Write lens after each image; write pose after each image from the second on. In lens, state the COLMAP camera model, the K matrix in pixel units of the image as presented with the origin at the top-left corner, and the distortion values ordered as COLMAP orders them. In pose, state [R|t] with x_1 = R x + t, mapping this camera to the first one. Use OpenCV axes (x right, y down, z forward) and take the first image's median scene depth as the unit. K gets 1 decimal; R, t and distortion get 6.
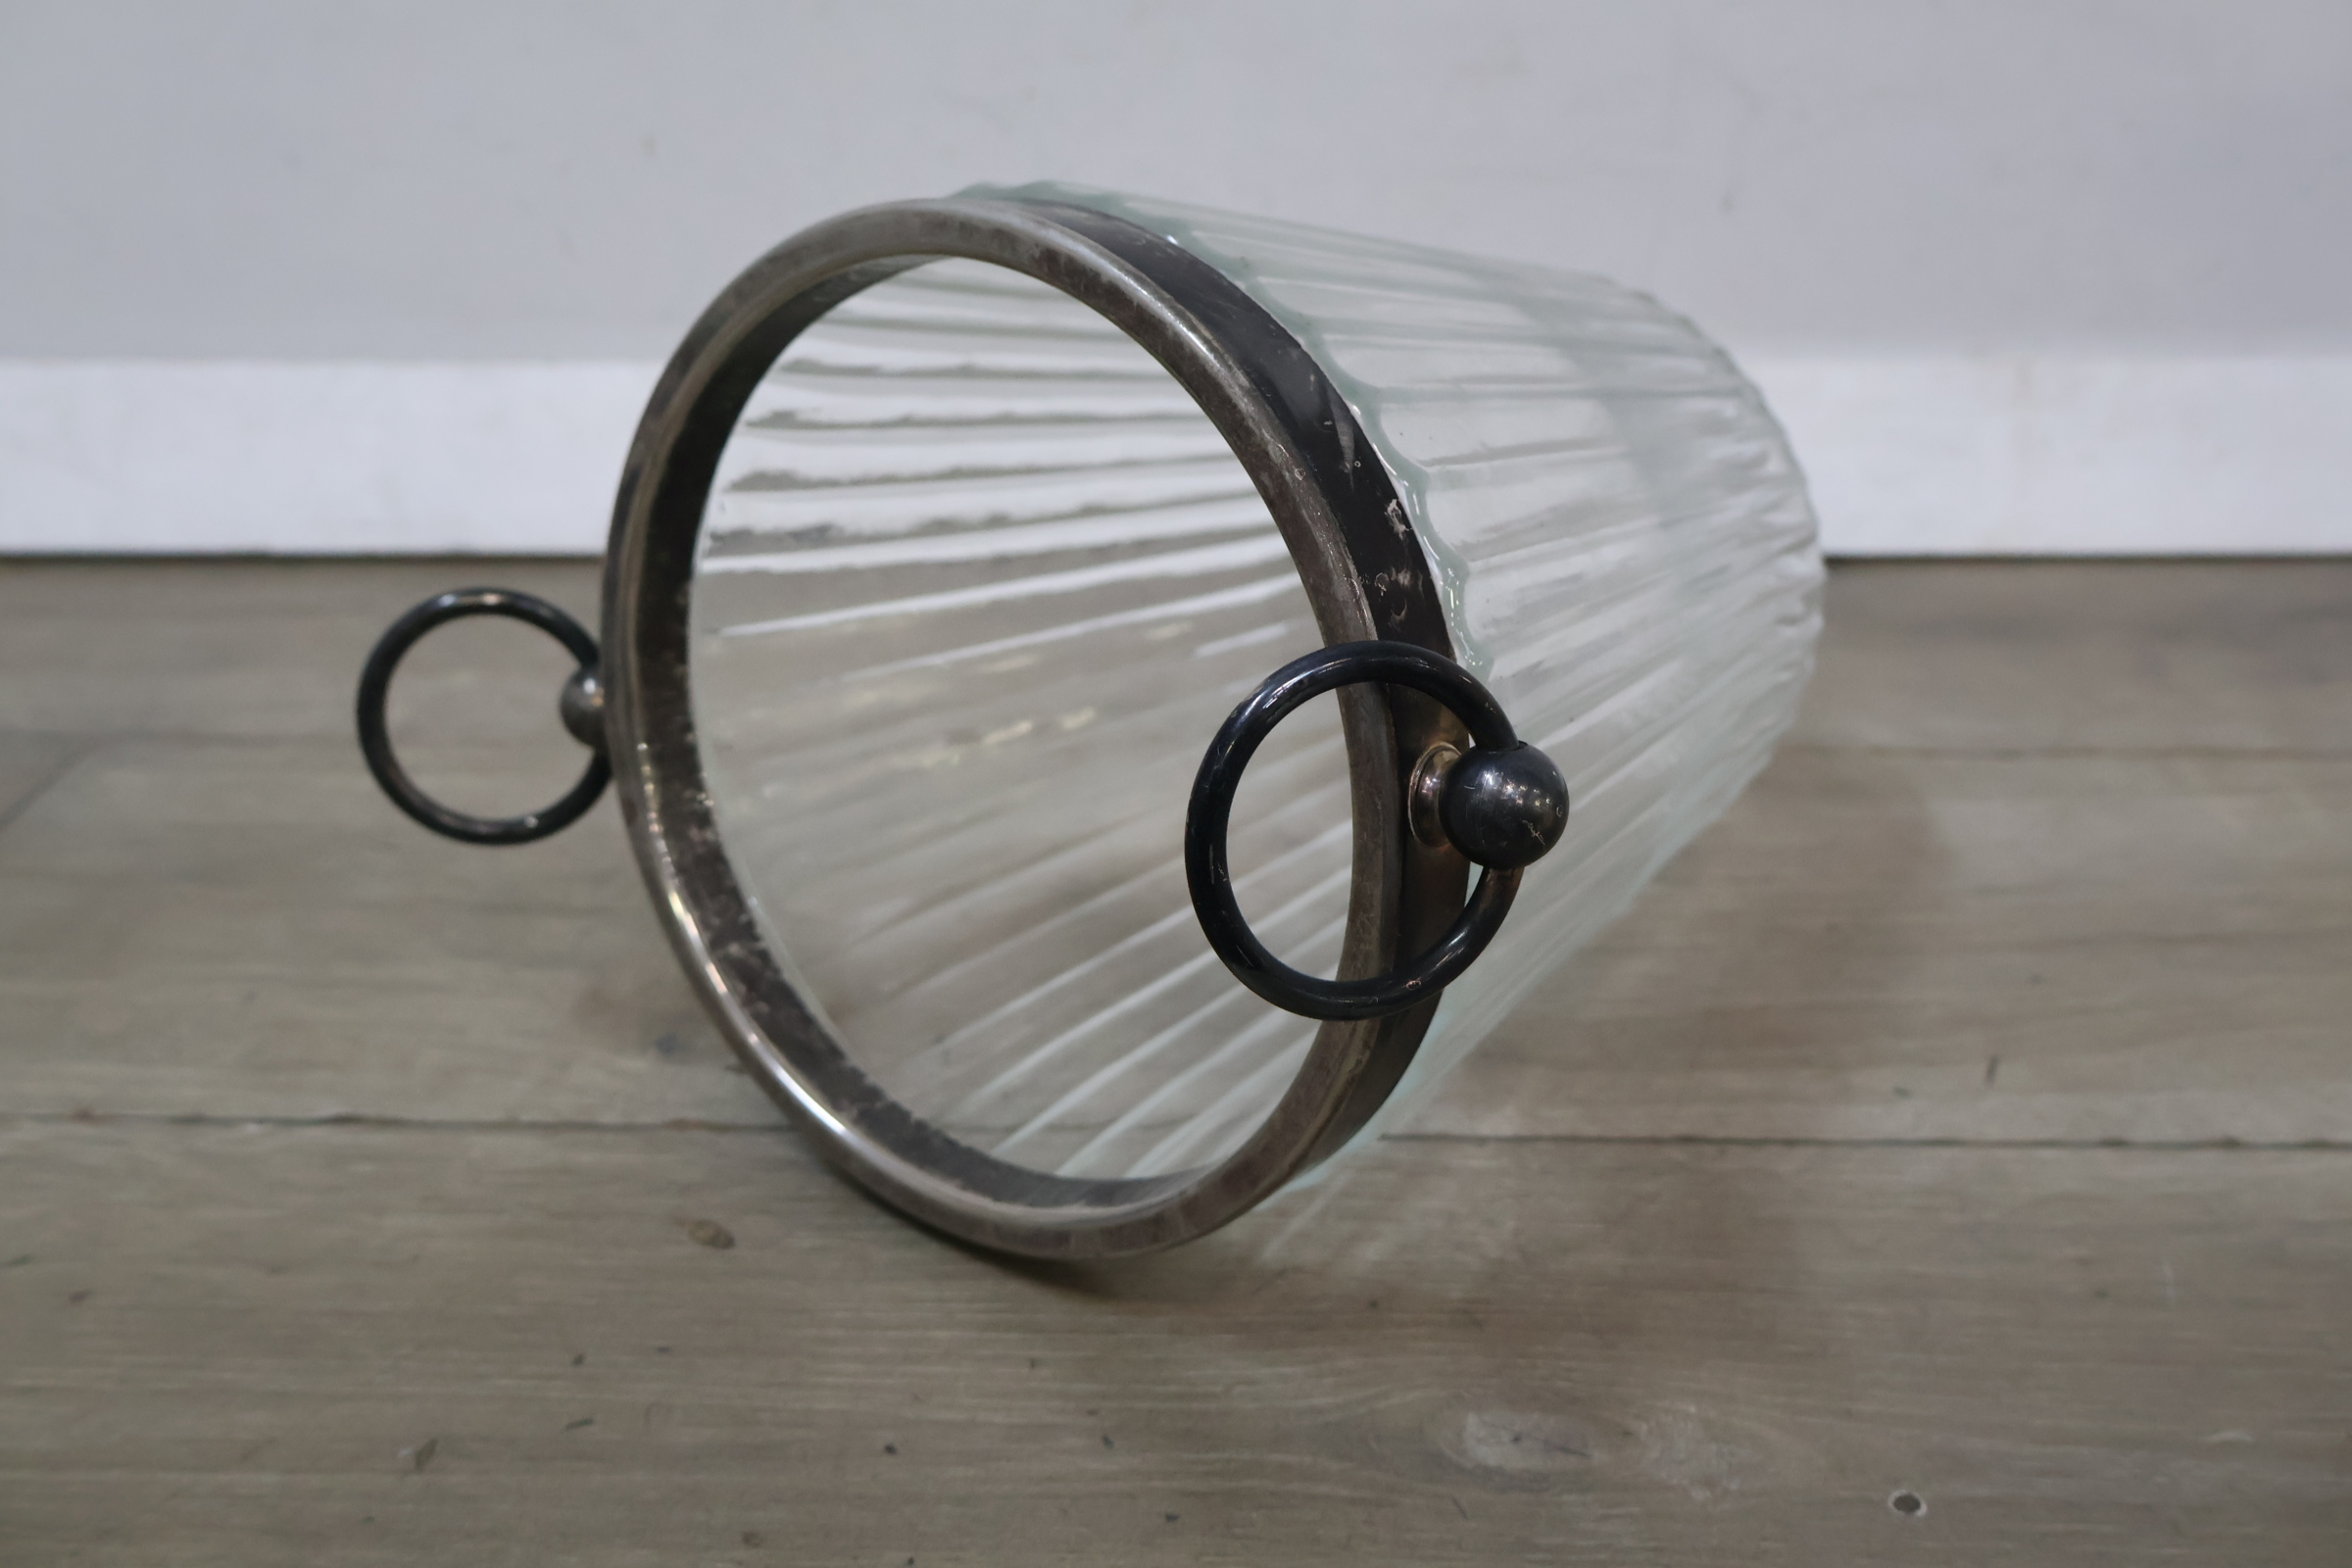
lens RADIAL K [[2138.3, 0, 1170.6], [0, 2138.3, 784.5], [0, 0, 1]] dist [0.017001, 0.000000]
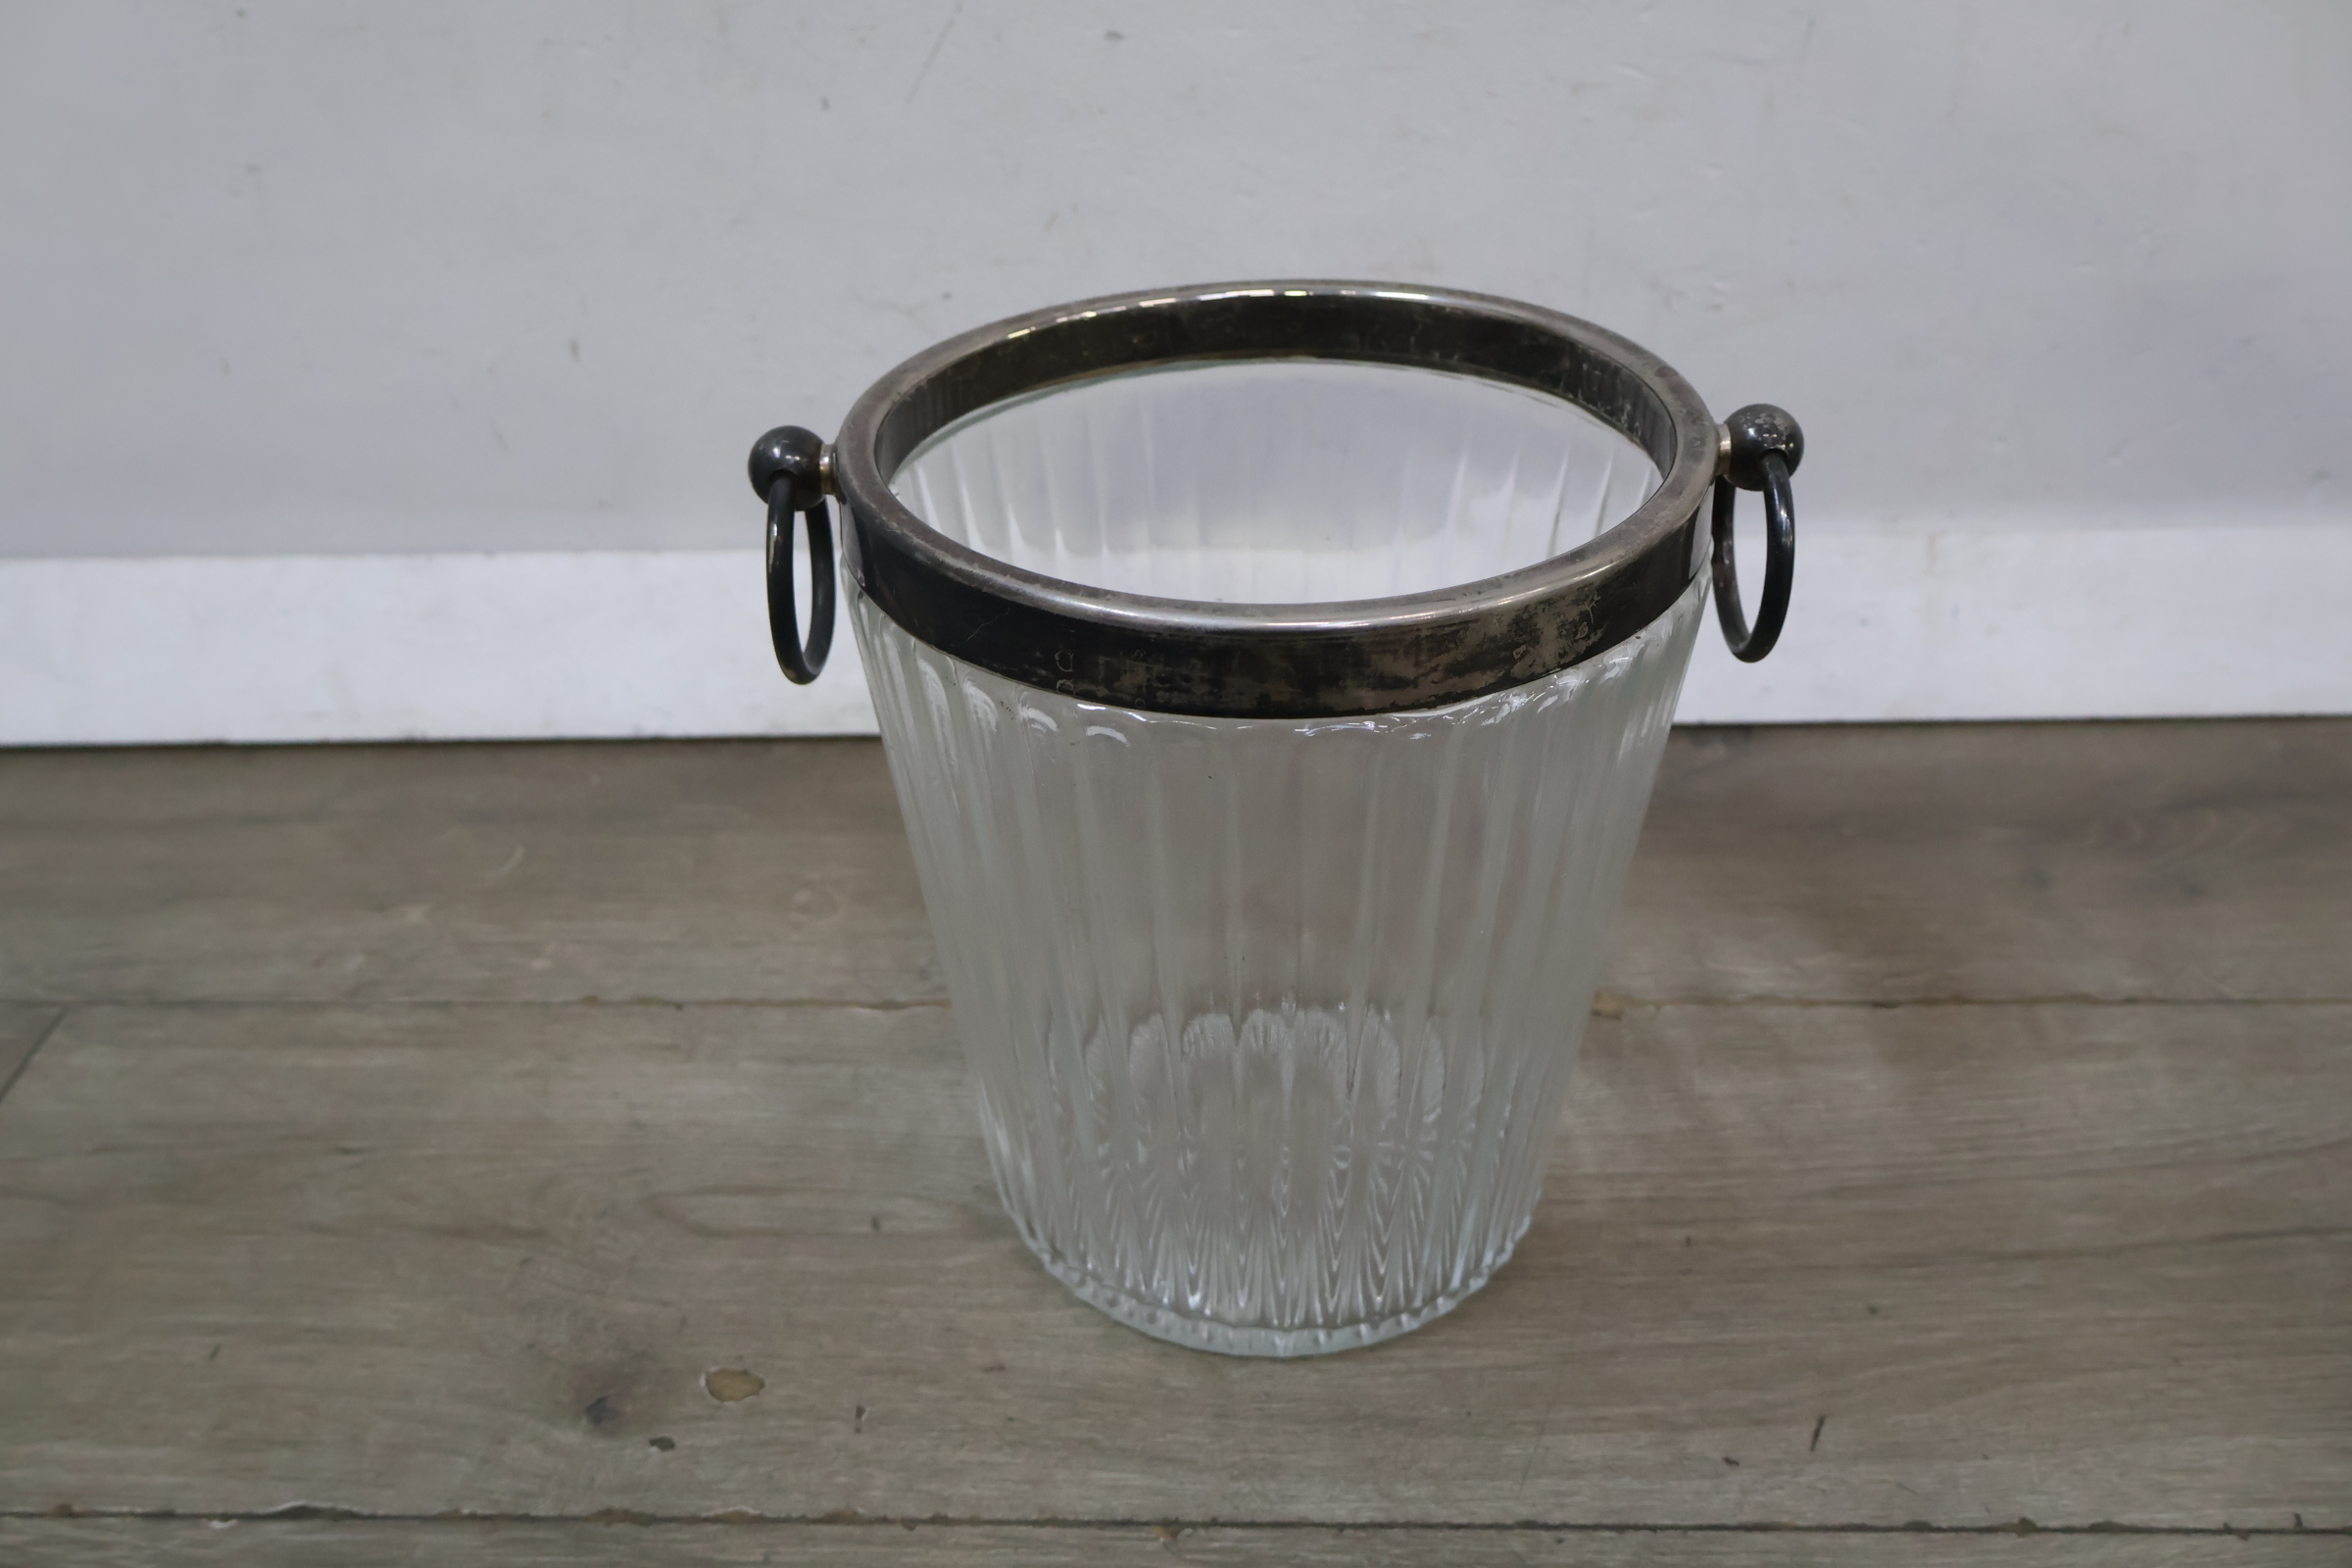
lens RADIAL K [[2138.3, 0, 1169.9], [0, 2138.3, 791.8], [0, 0, 1]] dist [0.017001, 0.000000]
pose [[0.999850, -0.014306, -0.009786, 0.074897], [0.015309, 0.993636, 0.111593, -0.330596], [0.008127, -0.111726, 0.993706, -0.045035]]
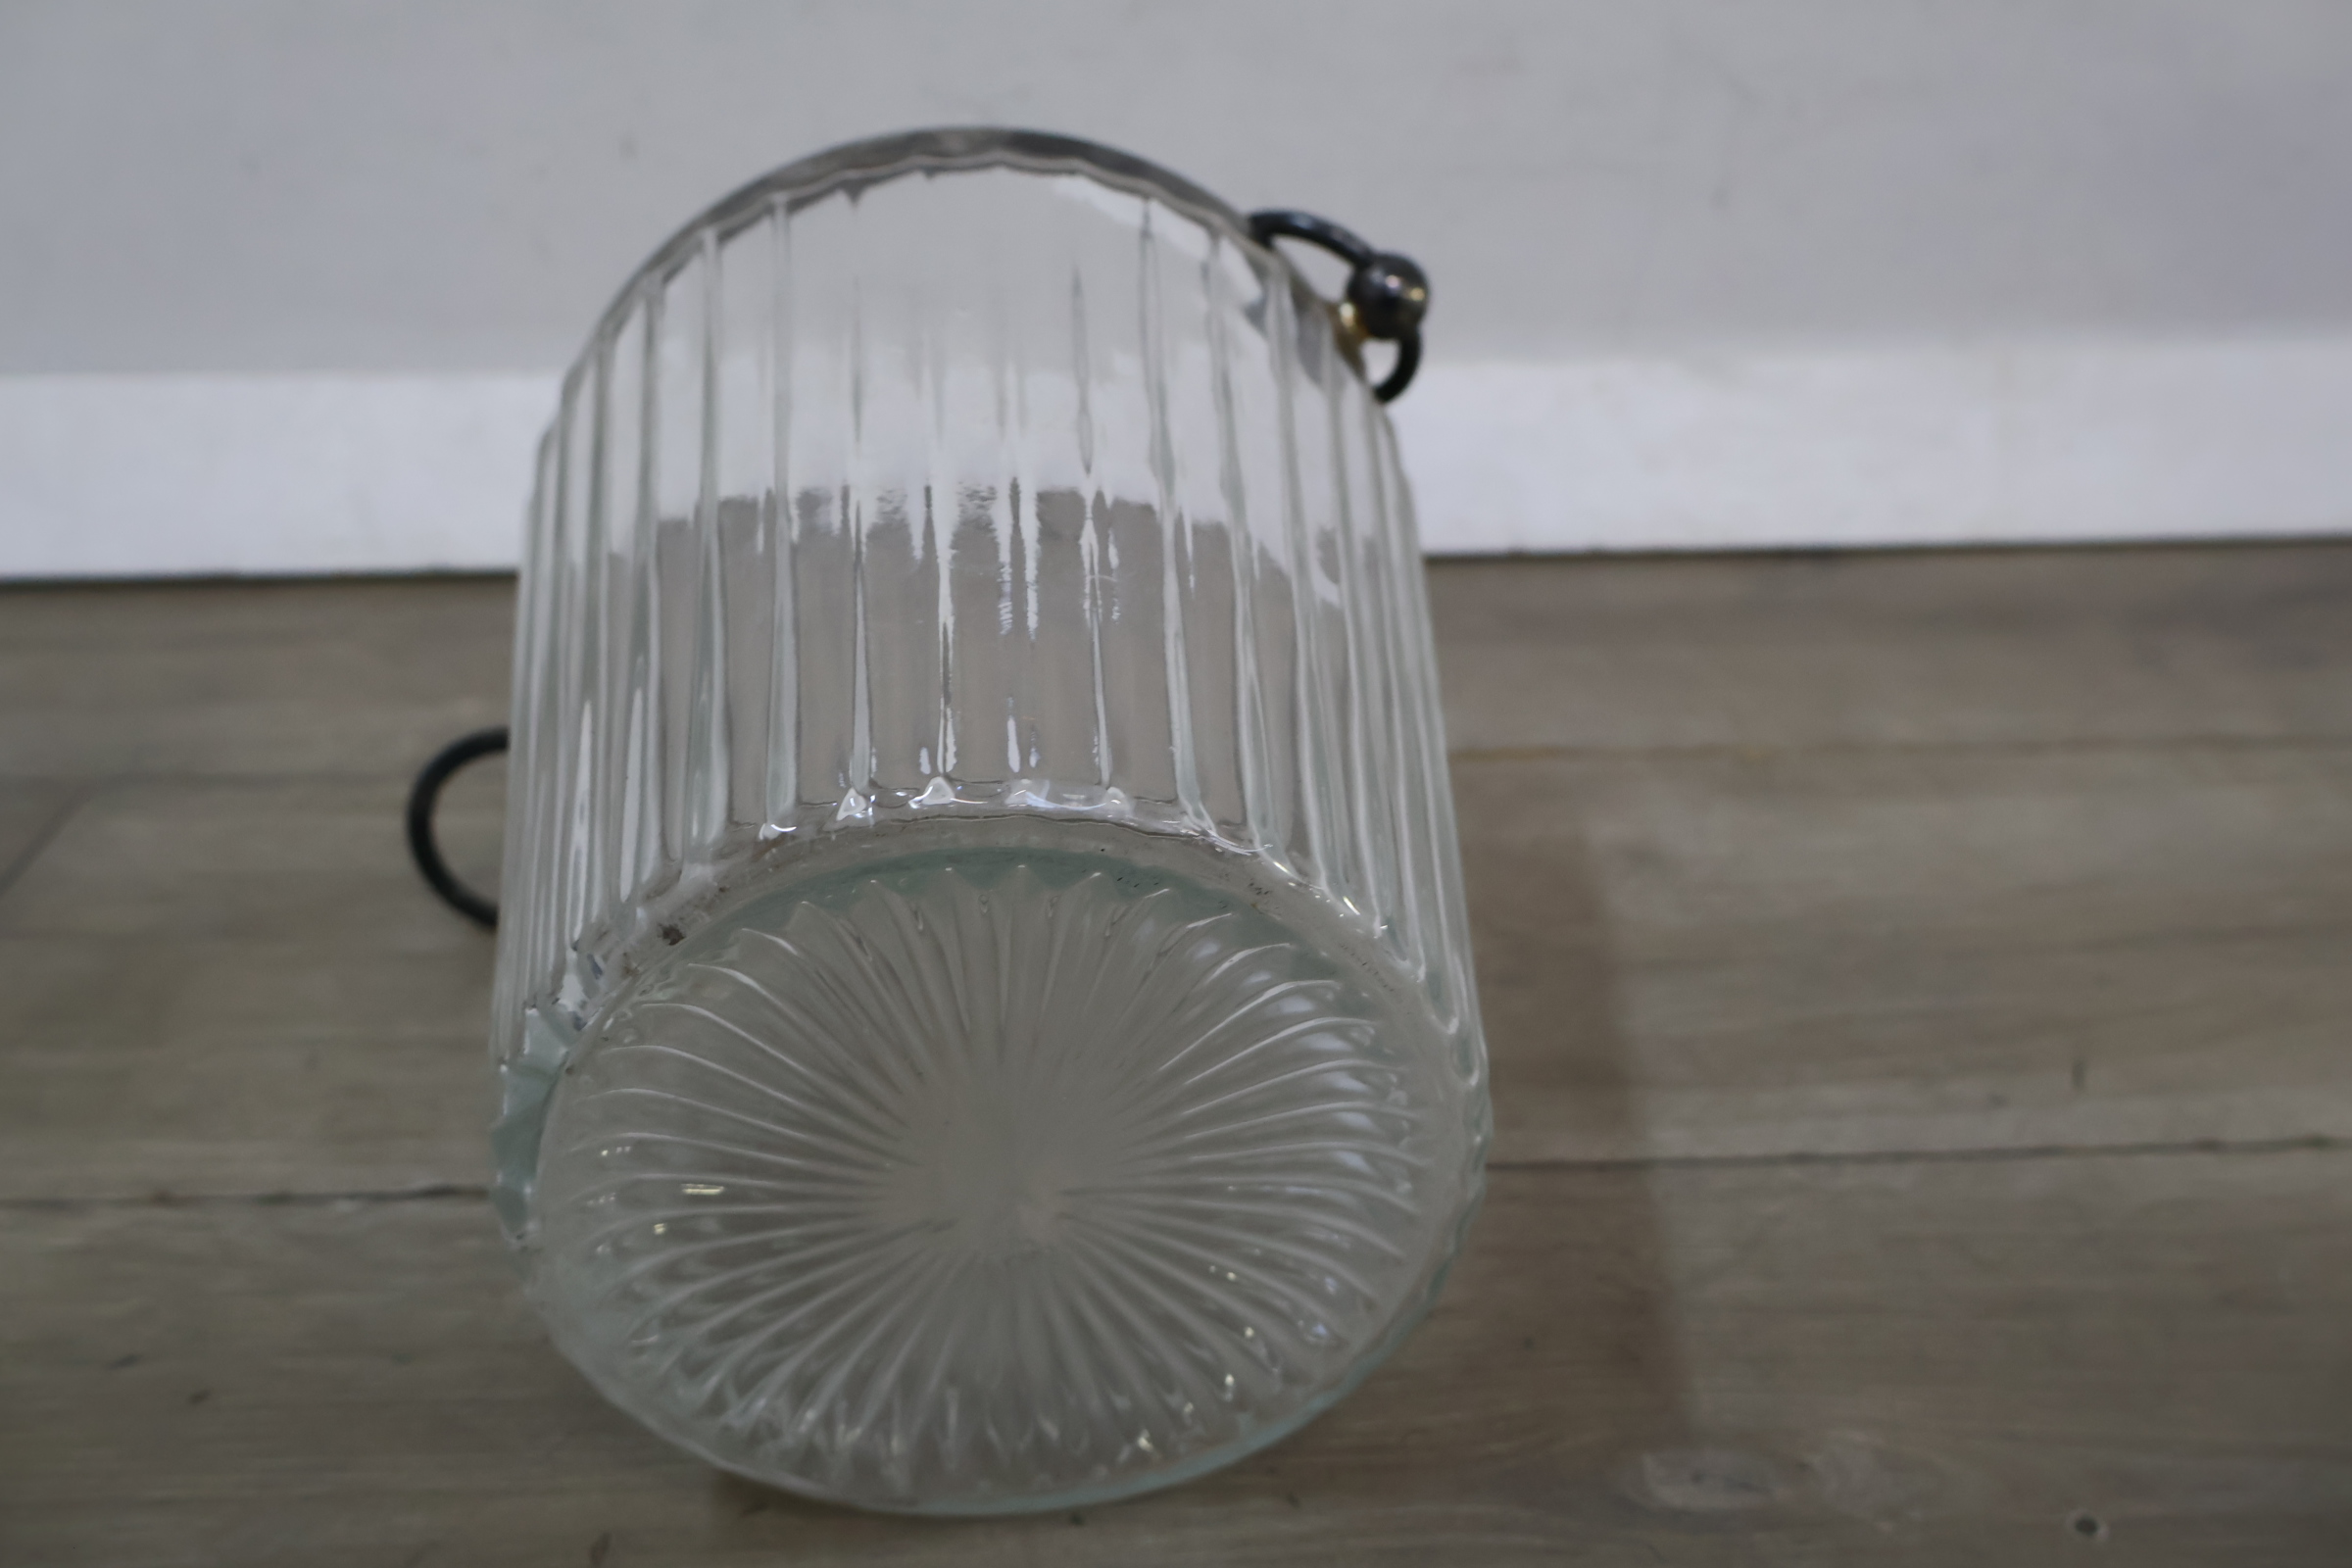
lens RADIAL K [[2138.3, 0, 1185.4], [0, 2138.3, 793.2], [0, 0, 1]] dist [0.017001, 0.000000]
pose [[0.997060, -0.027630, 0.071467, -0.116369], [0.025983, 0.999377, 0.023875, -0.038398], [-0.072082, -0.021947, 0.997157, 0.015563]]
